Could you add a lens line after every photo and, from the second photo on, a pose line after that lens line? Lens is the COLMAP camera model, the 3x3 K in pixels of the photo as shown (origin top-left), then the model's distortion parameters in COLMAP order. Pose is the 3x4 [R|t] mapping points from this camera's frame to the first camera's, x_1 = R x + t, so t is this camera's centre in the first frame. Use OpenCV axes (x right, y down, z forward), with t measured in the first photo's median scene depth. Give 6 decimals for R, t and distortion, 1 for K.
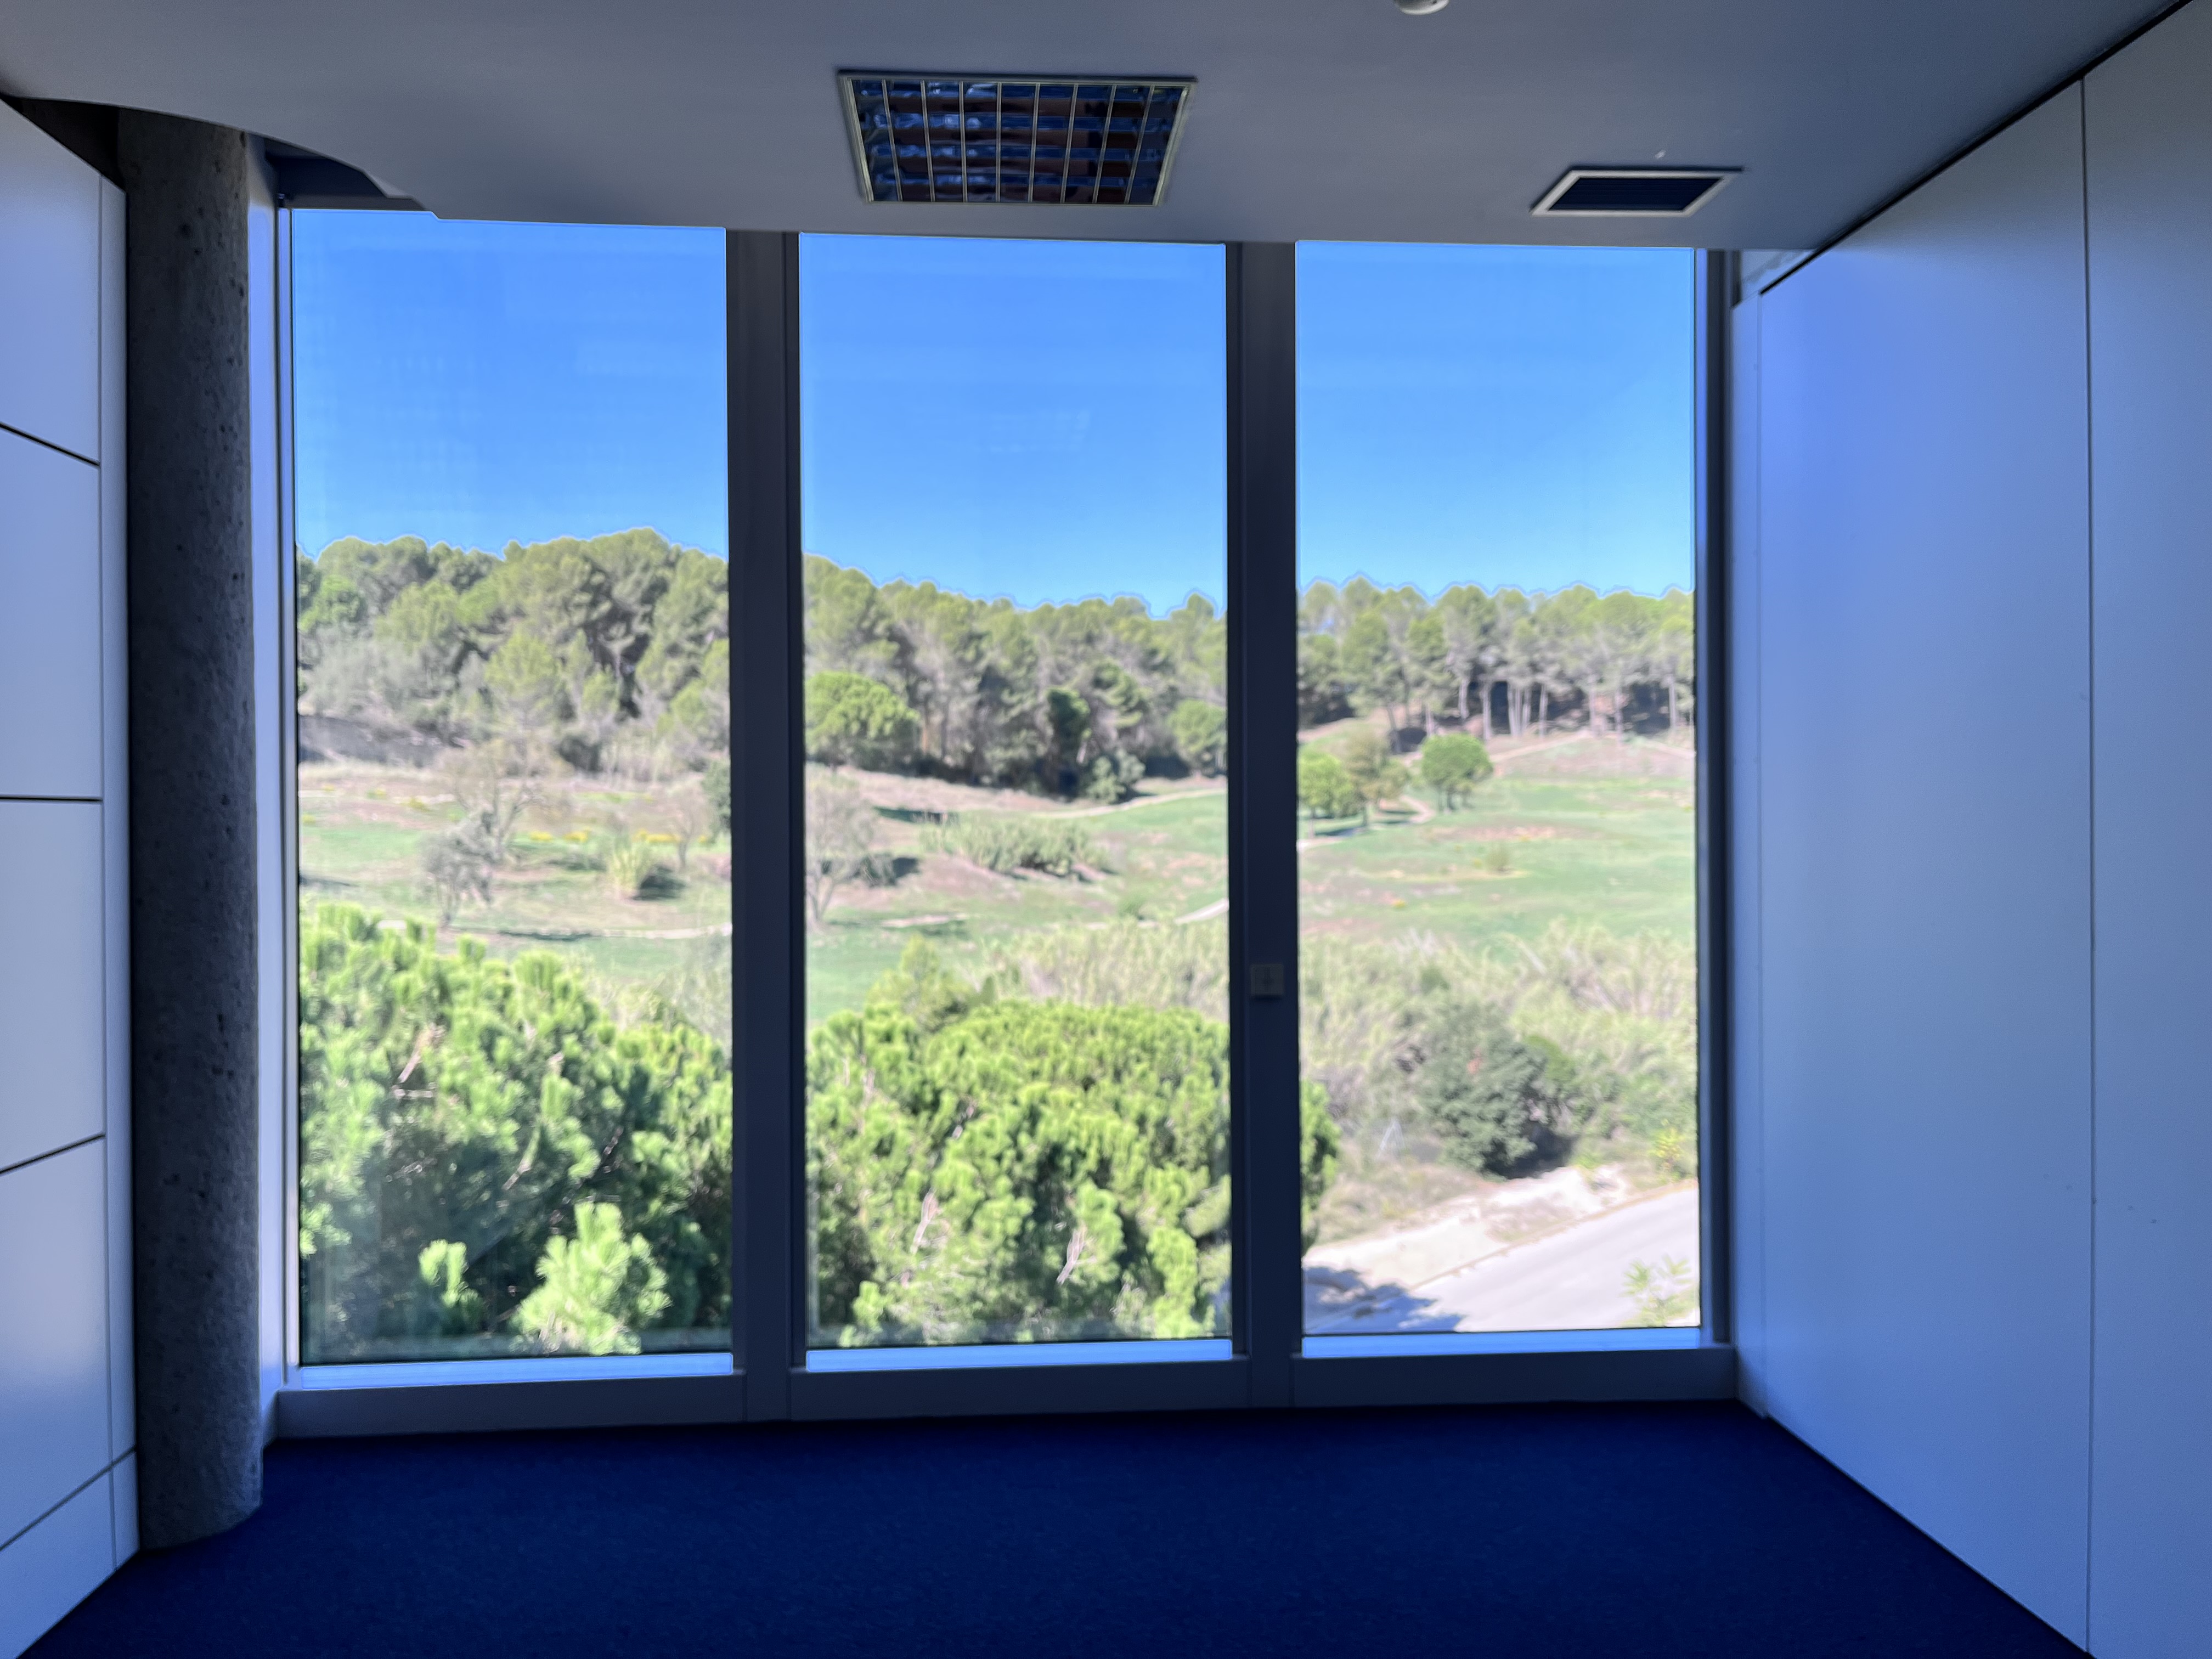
lens RADIAL K [[1681.6, 0, 1104.8], [0, 1681.6, 843.7], [0, 0, 1]] dist [0.076131, -0.096230]
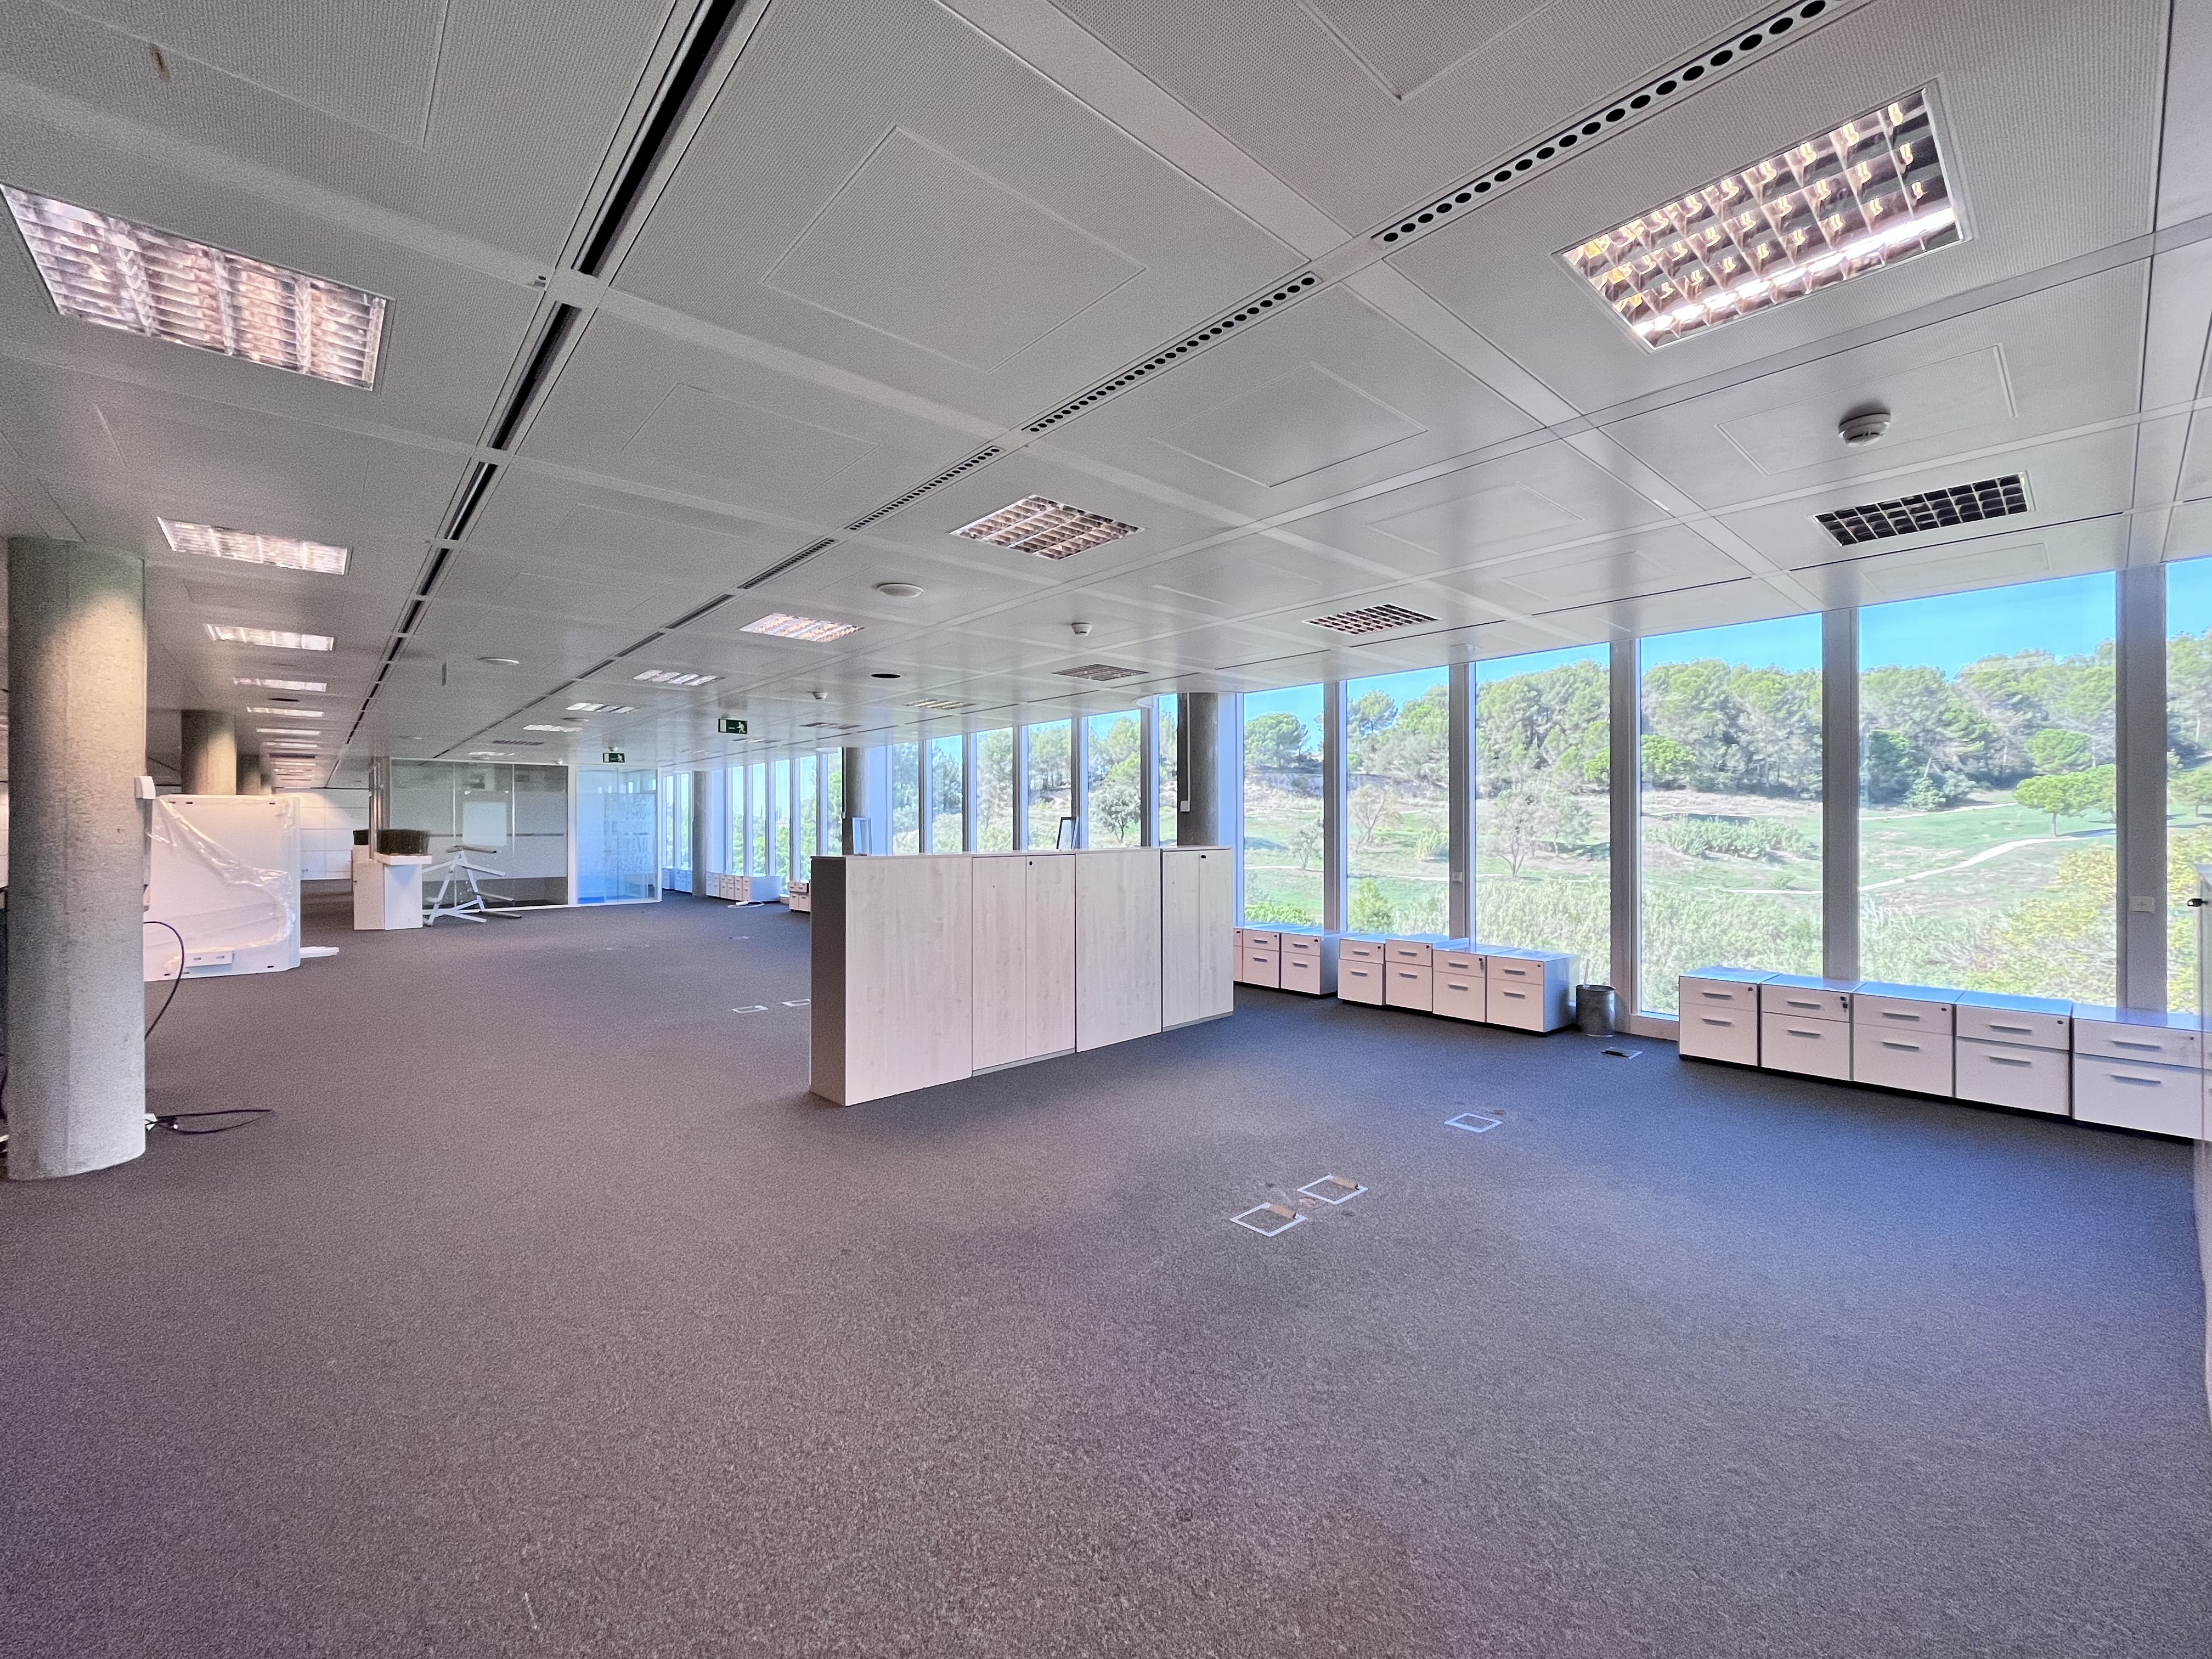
lens RADIAL K [[901.8, 0, 1104.4], [0, 901.8, 824.2], [0, 0, 1]] dist [-0.000891, 0.000249]
pose [[0.613555, 0.002256, -0.789649, 0.358947], [-0.010701, 0.999928, -0.005457, -0.001878], [0.789580, 0.011798, 0.613535, 0.022157]]
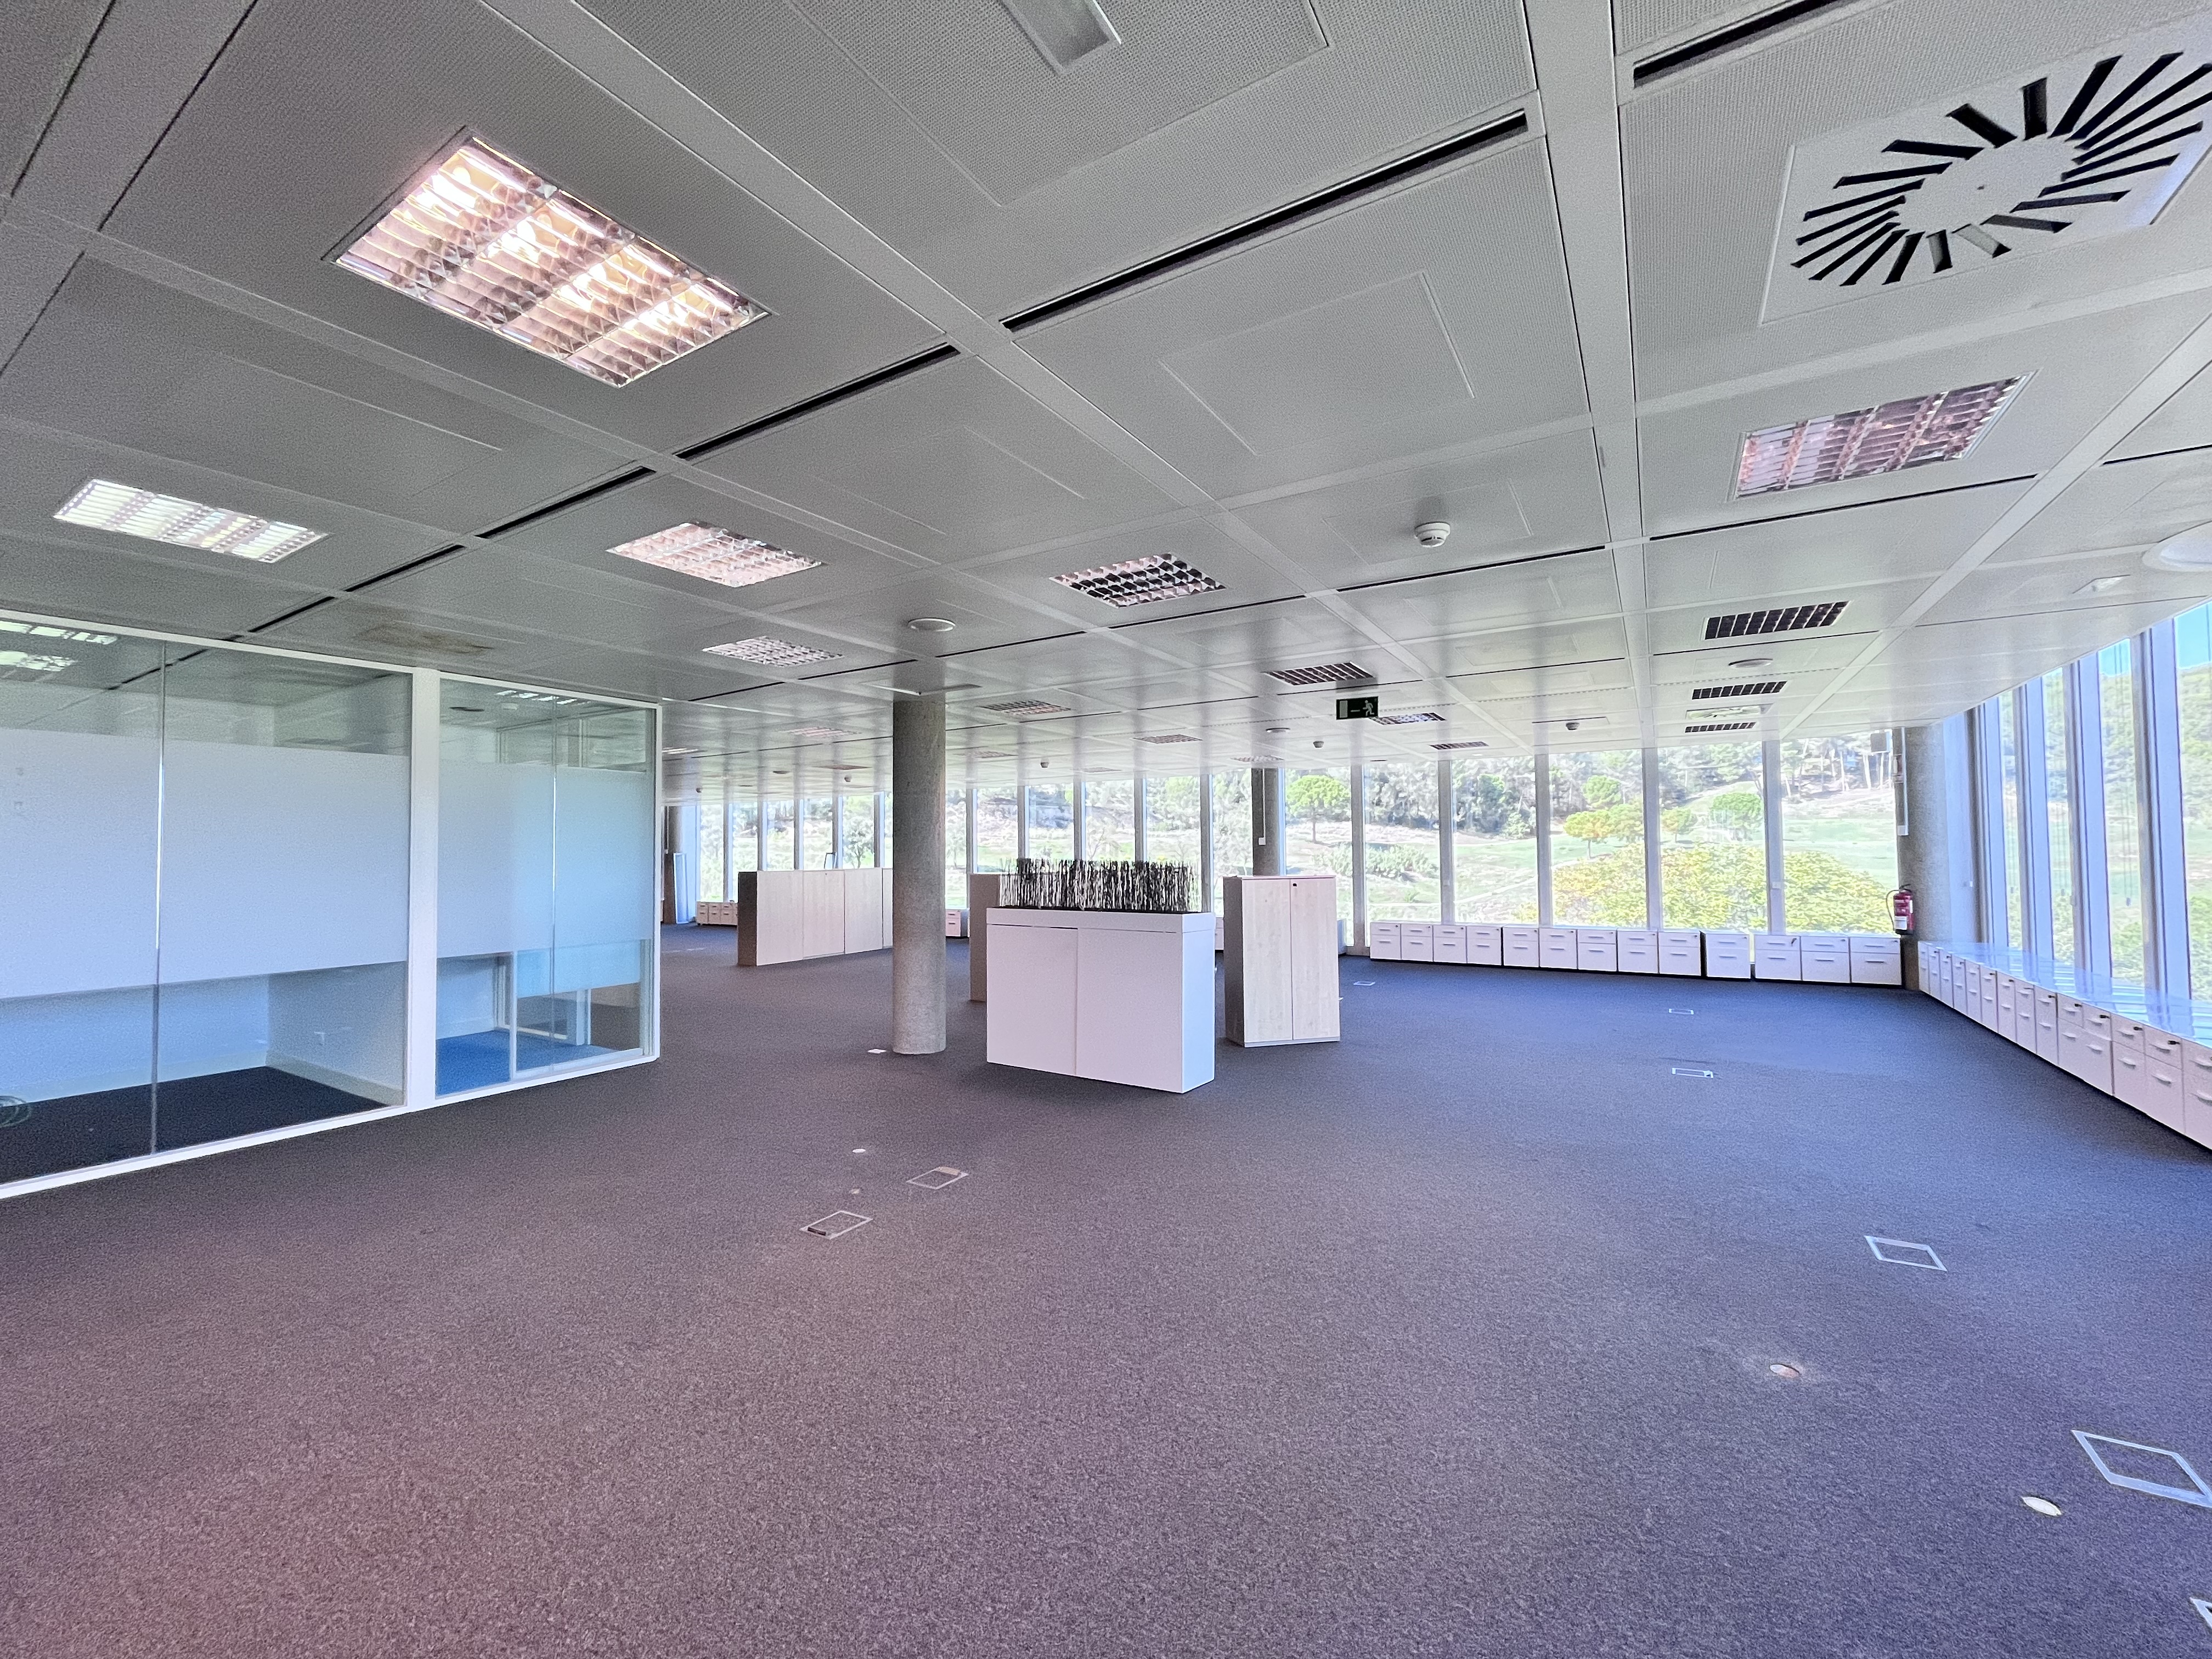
lens RADIAL K [[901.8, 0, 1105.2], [0, 901.8, 827.8], [0, 0, 1]] dist [-0.000891, 0.000249]
pose [[0.811981, -0.019246, -0.583367, 0.418217], [-0.001490, 0.999385, -0.035045, -0.001983], [0.583682, 0.029325, 0.811452, -0.026925]]
